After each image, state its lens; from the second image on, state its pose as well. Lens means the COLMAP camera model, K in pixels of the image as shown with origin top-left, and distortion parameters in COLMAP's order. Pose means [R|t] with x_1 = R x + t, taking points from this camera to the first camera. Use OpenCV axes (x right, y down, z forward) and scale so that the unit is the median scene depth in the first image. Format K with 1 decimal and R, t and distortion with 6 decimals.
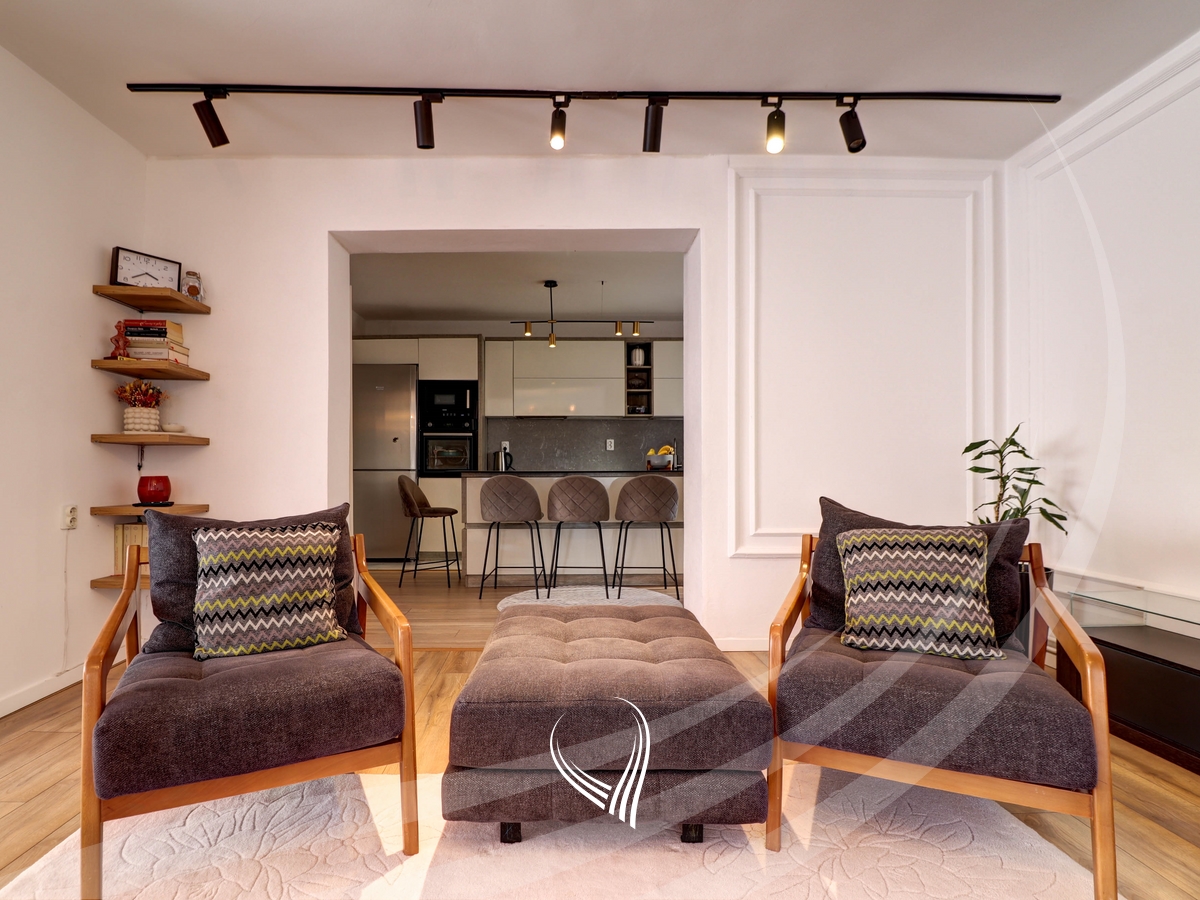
lens RADIAL K [[652.0, 0, 567.3], [0, 652.0, 467.6], [0, 0, 1]] dist [-0.008029, -0.003587]
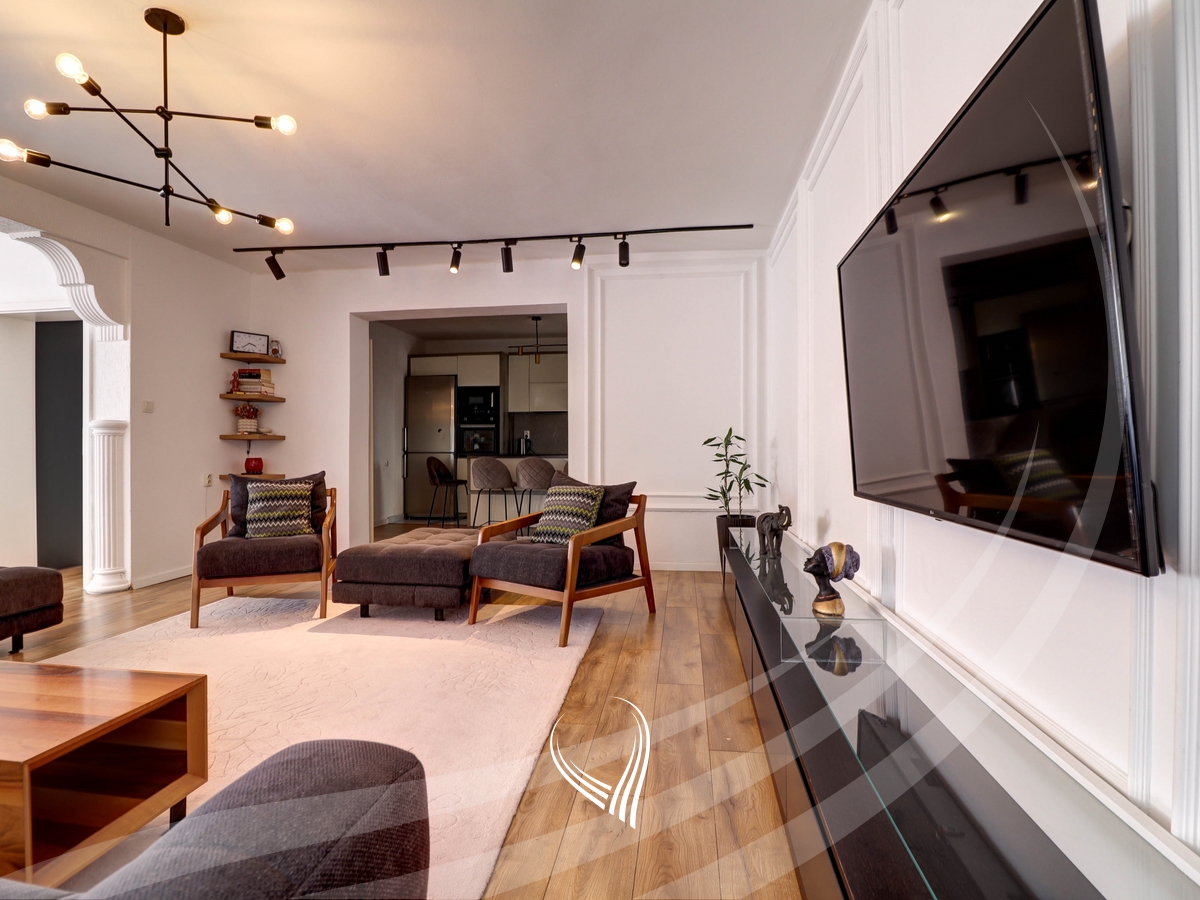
lens RADIAL K [[637.2, 0, 598.0], [0, 637.2, 451.4], [0, 0, 1]] dist [-0.006166, -0.002183]
pose [[0.988516, 0.001157, -0.151112, 0.551122], [-0.000226, 0.999981, 0.006179, -0.015055], [0.151117, -0.006074, 0.988497, -0.570195]]
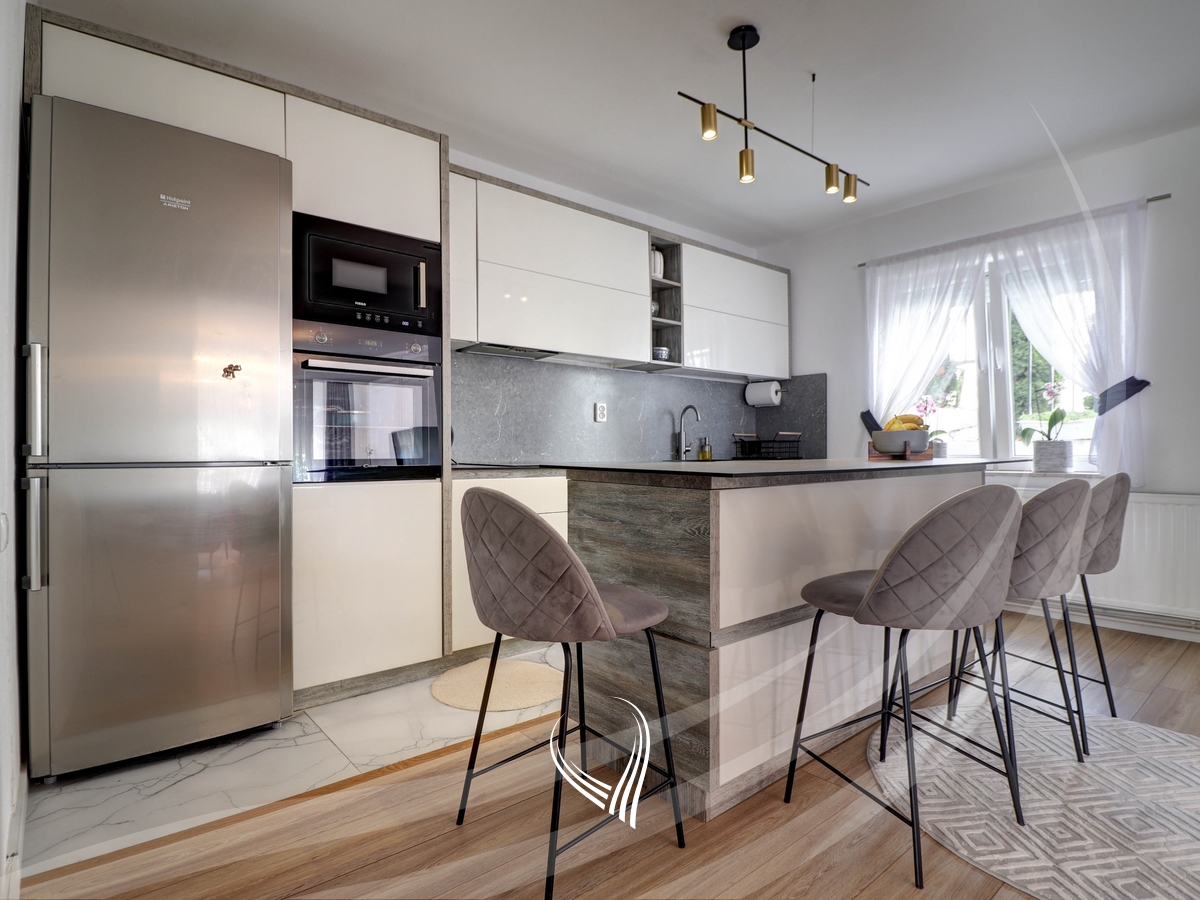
lens RADIAL K [[637.2, 0, 603.6], [0, 637.2, 445.2], [0, 0, 1]] dist [-0.006166, -0.002183]
pose [[0.775776, 0.003629, 0.630998, -0.652523], [-0.005443, 0.999985, 0.000941, -0.015116], [-0.630985, -0.004164, 0.775784, 1.297880]]
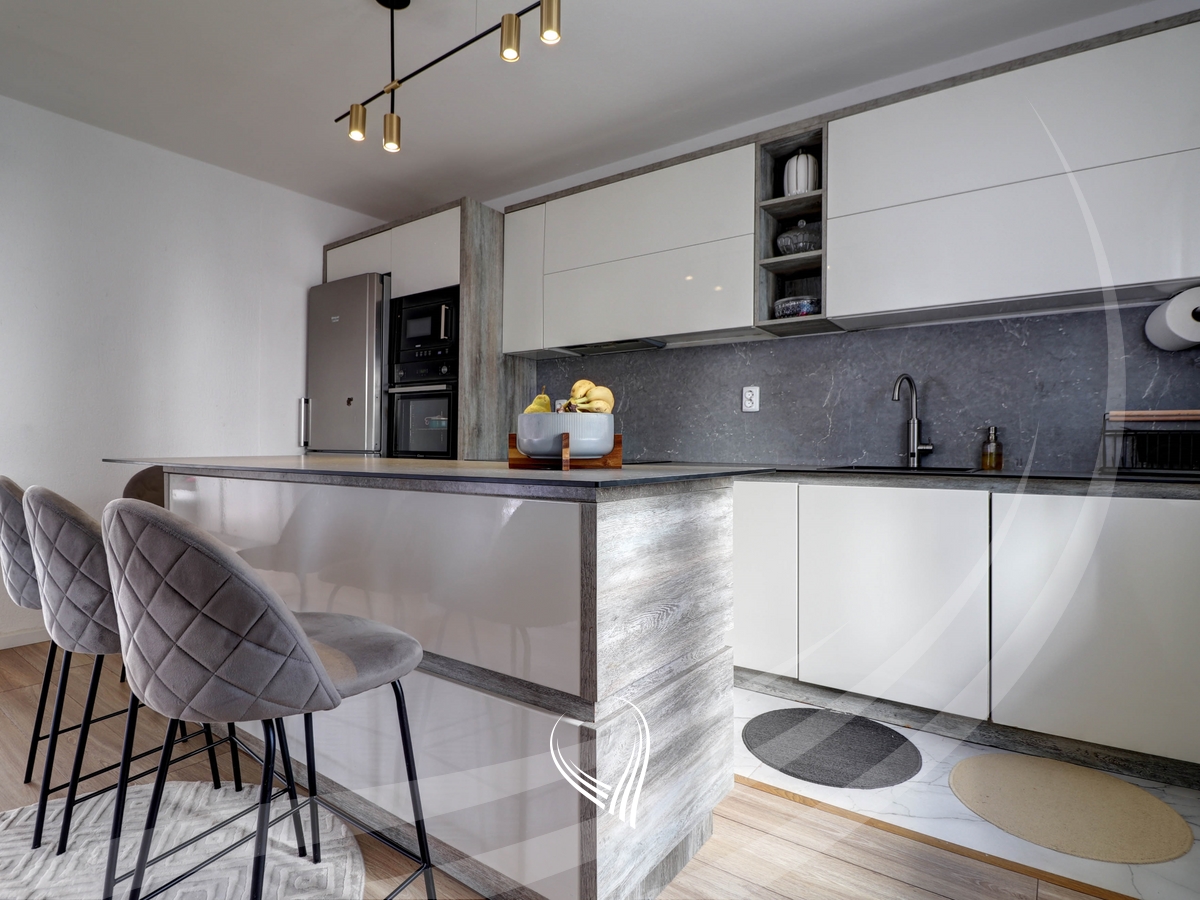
lens RADIAL K [[637.2, 0, 593.4], [0, 637.2, 443.6], [0, 0, 1]] dist [-0.006166, -0.002183]
pose [[0.797837, 0.004226, -0.602858, 0.548511], [-0.001297, 0.999985, 0.005293, -0.016174], [0.602871, -0.003441, 0.797831, 1.364080]]
